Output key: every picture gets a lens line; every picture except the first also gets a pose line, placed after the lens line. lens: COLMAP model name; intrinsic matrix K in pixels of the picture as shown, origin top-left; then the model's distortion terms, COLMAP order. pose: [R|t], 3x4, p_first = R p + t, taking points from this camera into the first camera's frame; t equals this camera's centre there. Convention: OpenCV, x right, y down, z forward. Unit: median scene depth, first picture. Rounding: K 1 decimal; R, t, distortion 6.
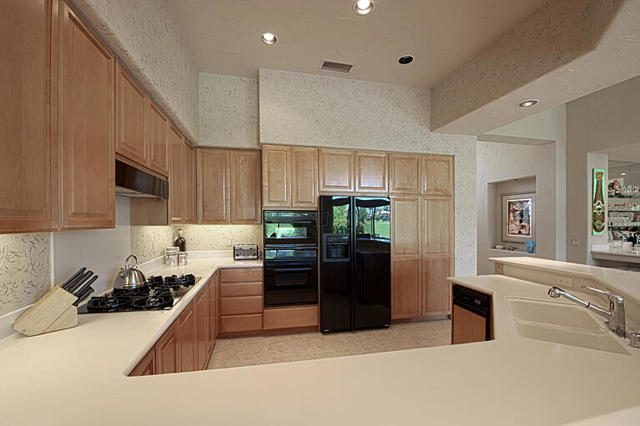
lens RADIAL K [[265.6, 0, 317.6], [0, 265.6, 221.7], [0, 0, 1]] dist [0.000450, 0.000033]
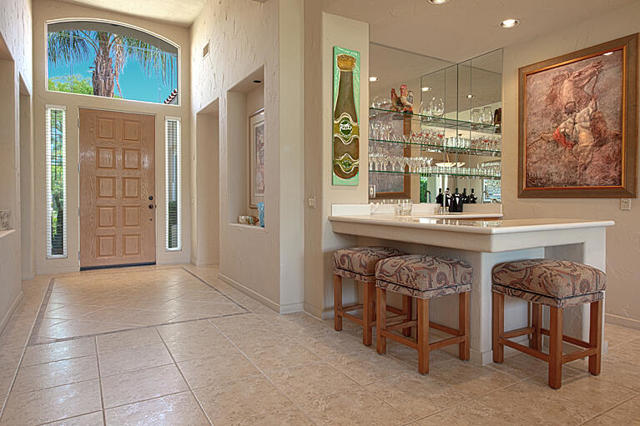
lens RADIAL K [[412.1, 0, 321.6], [0, 412.1, 203.9], [0, 0, 1]] dist [0.000101, 0.000598]
pose [[0.950737, -0.002052, 0.309993, 0.871838], [-0.001578, 0.999933, 0.011458, 0.085862], [-0.309996, -0.011383, 0.950670, 0.325920]]
